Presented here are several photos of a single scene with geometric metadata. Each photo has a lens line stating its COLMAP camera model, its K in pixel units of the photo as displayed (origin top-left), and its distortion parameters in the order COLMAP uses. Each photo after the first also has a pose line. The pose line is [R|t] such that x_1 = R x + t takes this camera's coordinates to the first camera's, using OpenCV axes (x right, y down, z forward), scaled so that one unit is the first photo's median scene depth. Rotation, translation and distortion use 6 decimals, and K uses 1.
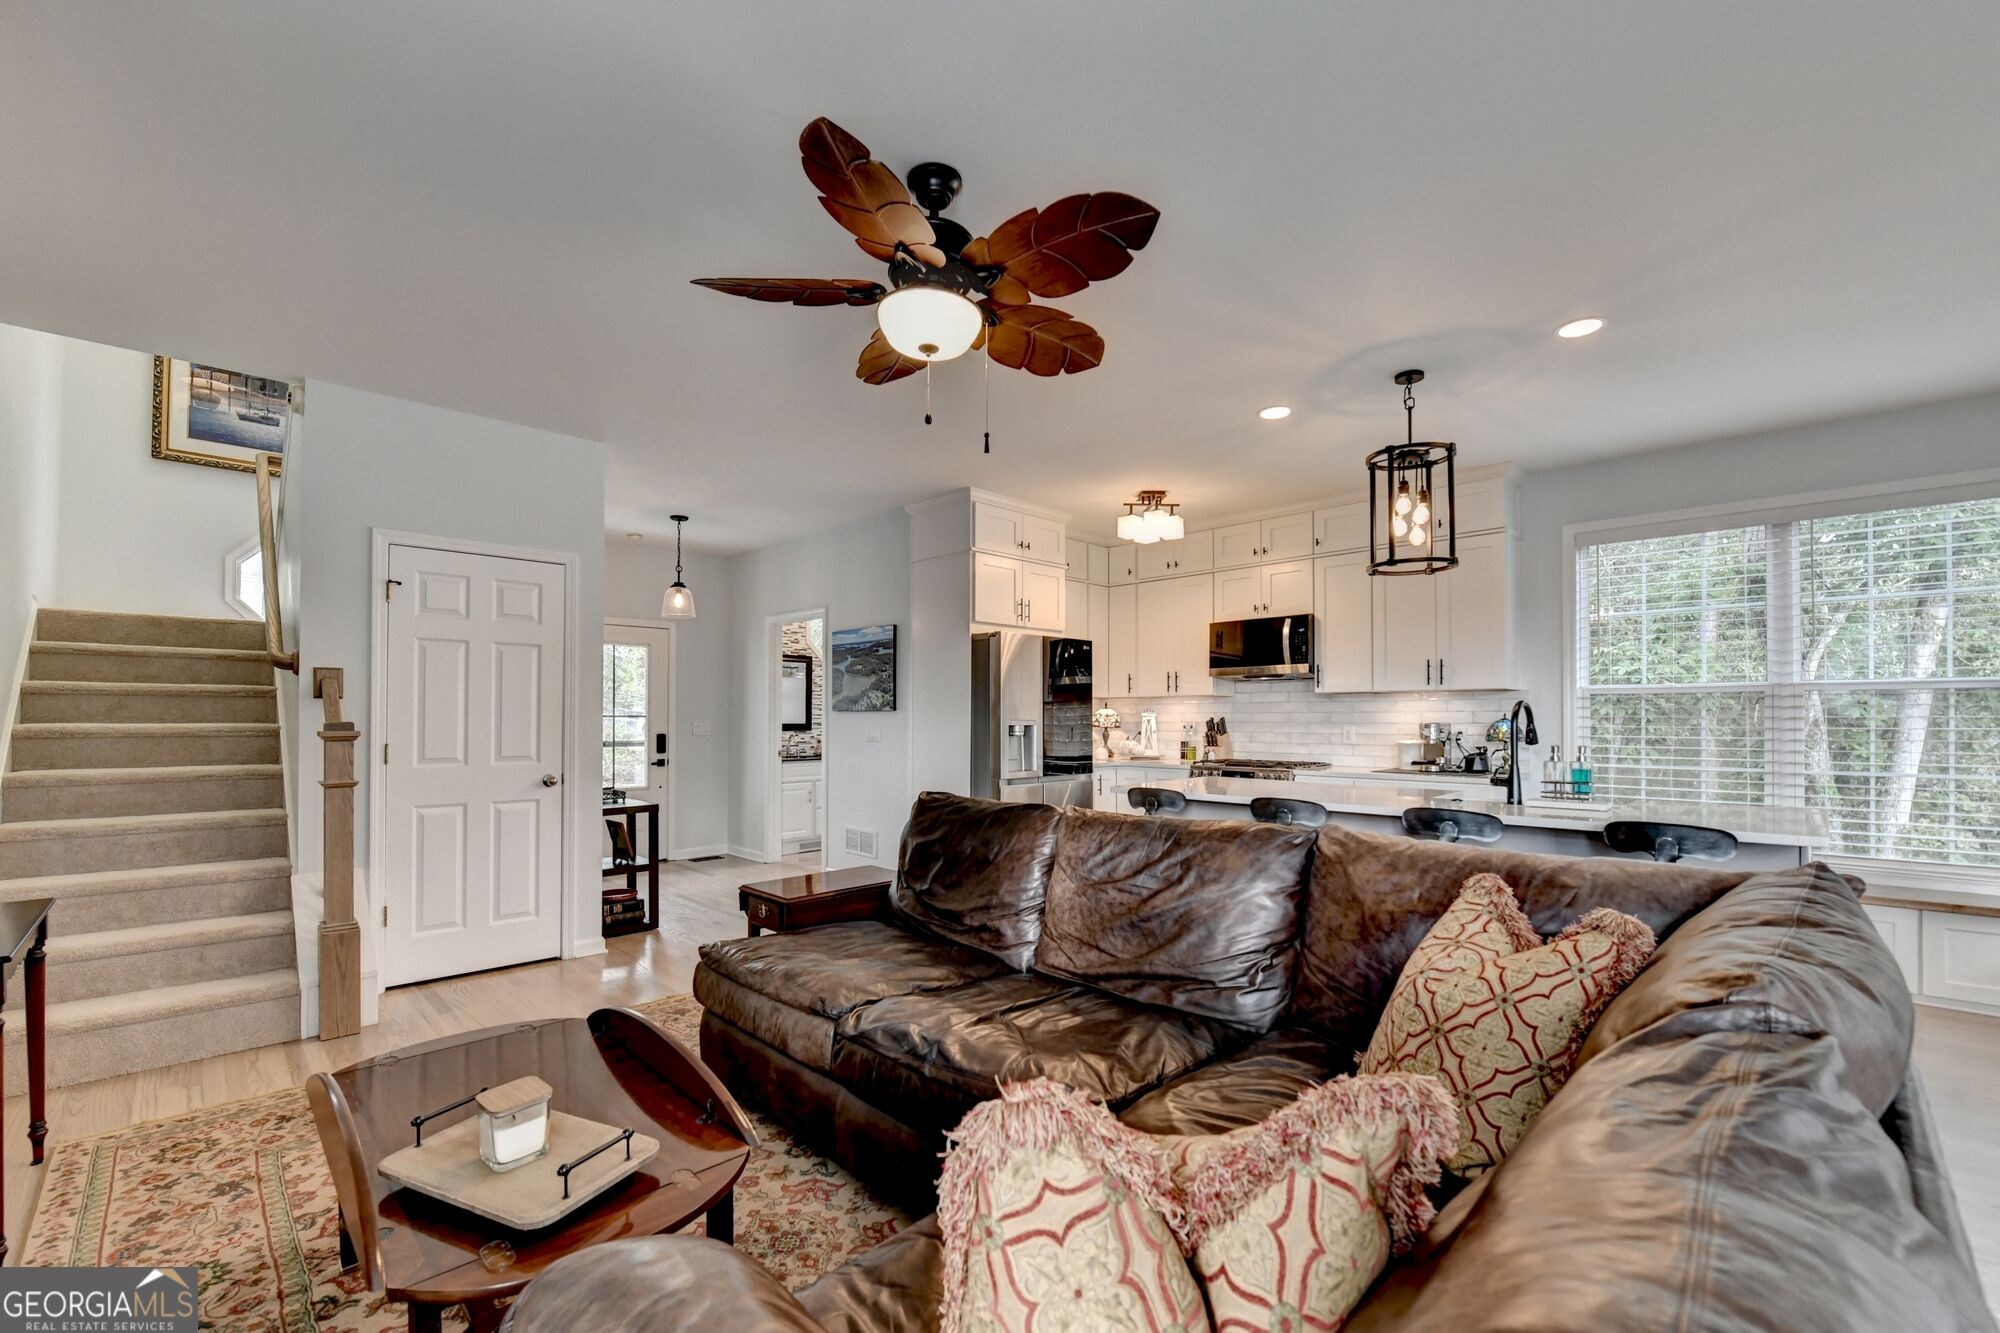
lens RADIAL K [[829.7, 0, 989.7], [0, 829.7, 707.8], [0, 0, 1]] dist [-0.022446, -0.000122]
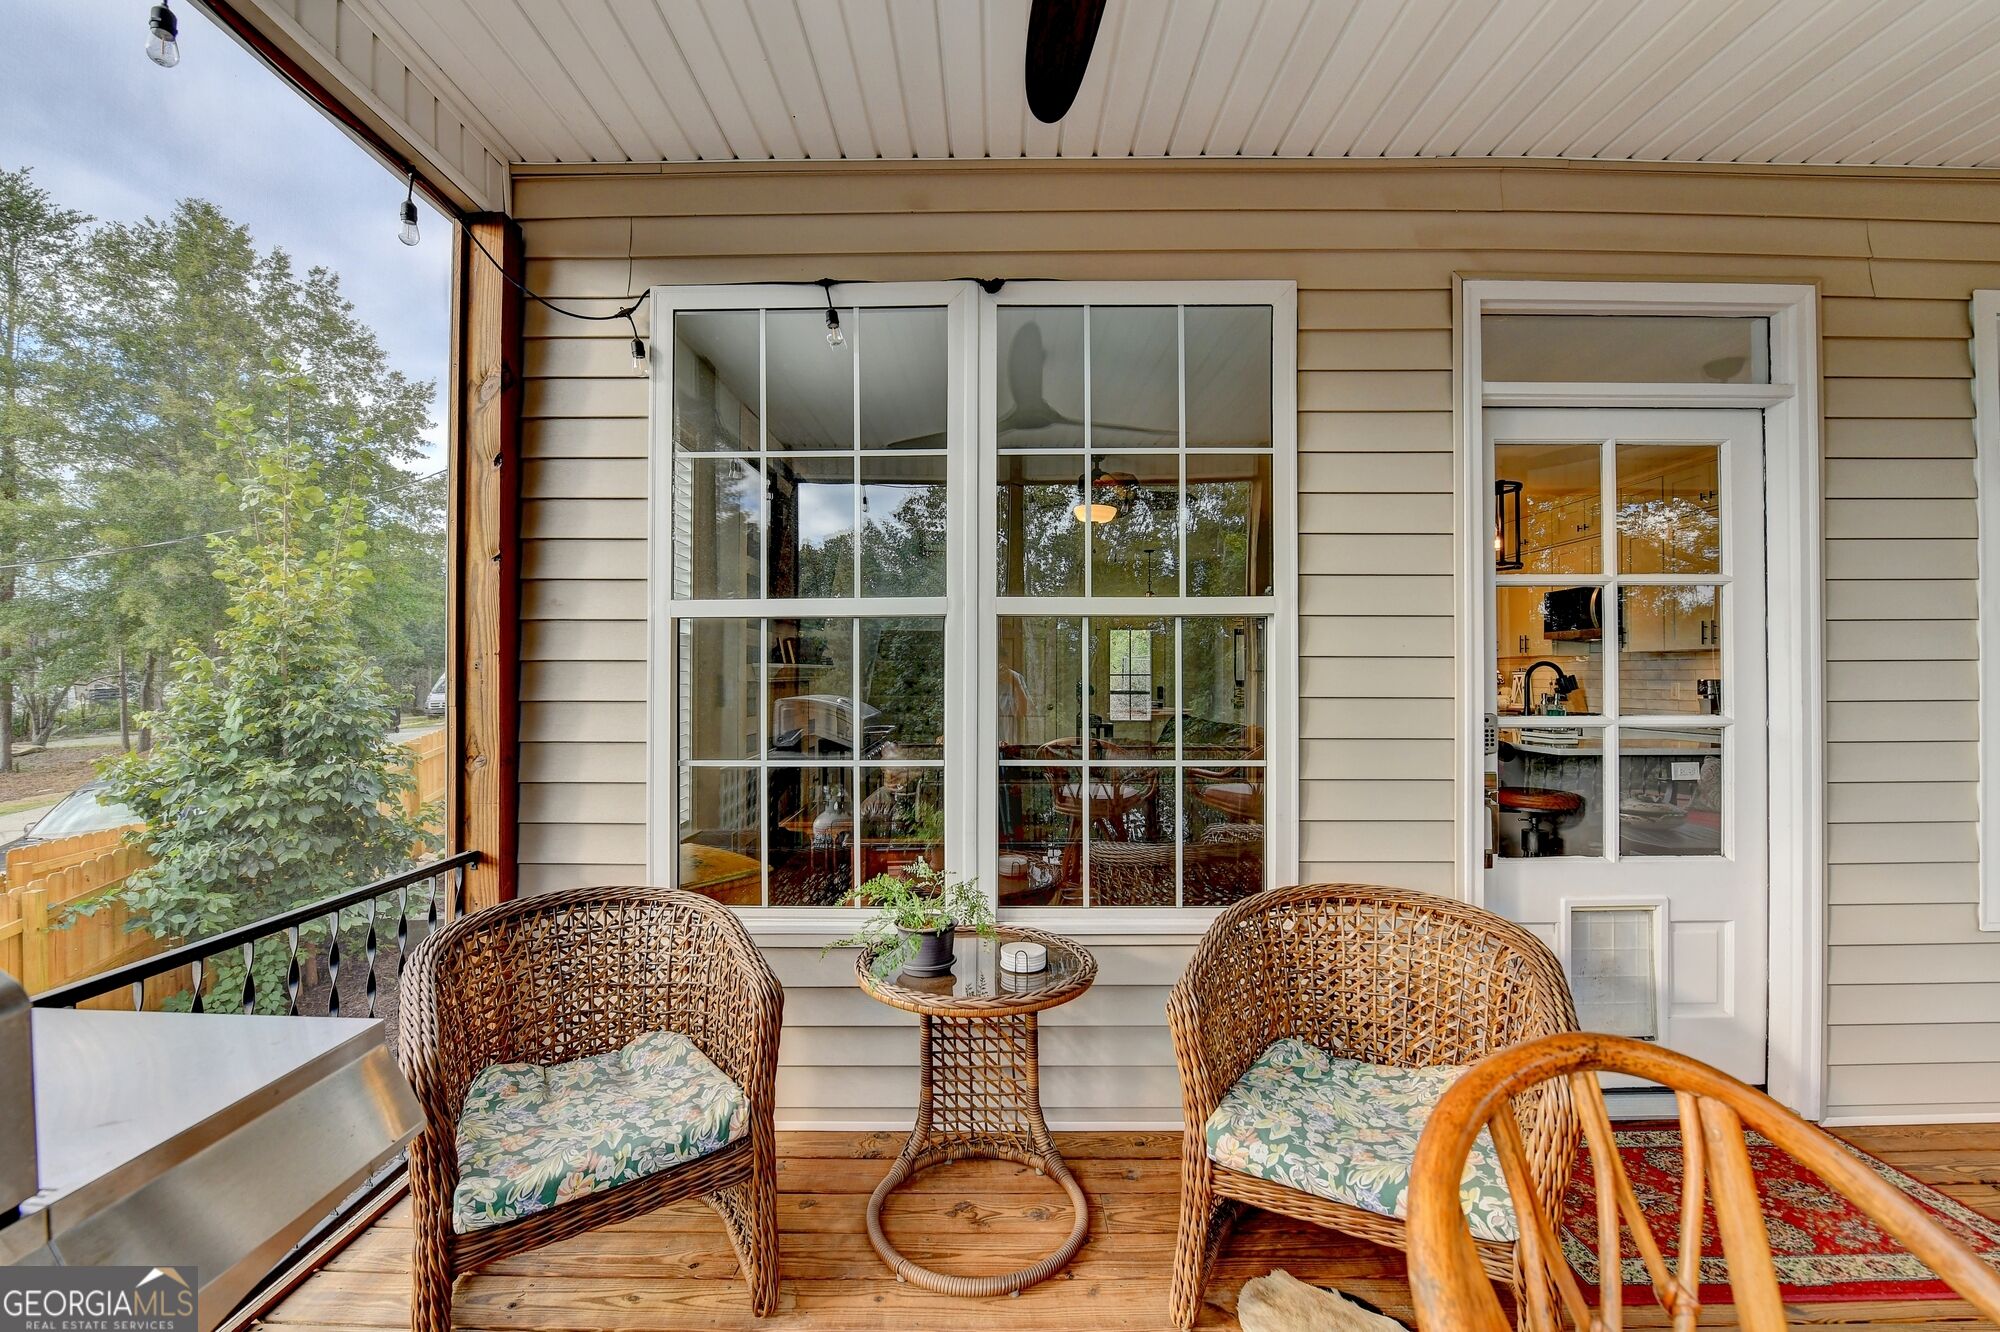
lens RADIAL K [[806.7, 0, 982.9], [0, 806.7, 668.2], [0, 0, 1]] dist [-0.013994, -0.003053]
pose [[0.707638, -0.007154, -0.706539, 0.521942], [0.008495, 0.999963, -0.001617, -0.002983], [0.706524, -0.004857, 0.707672, -0.350663]]
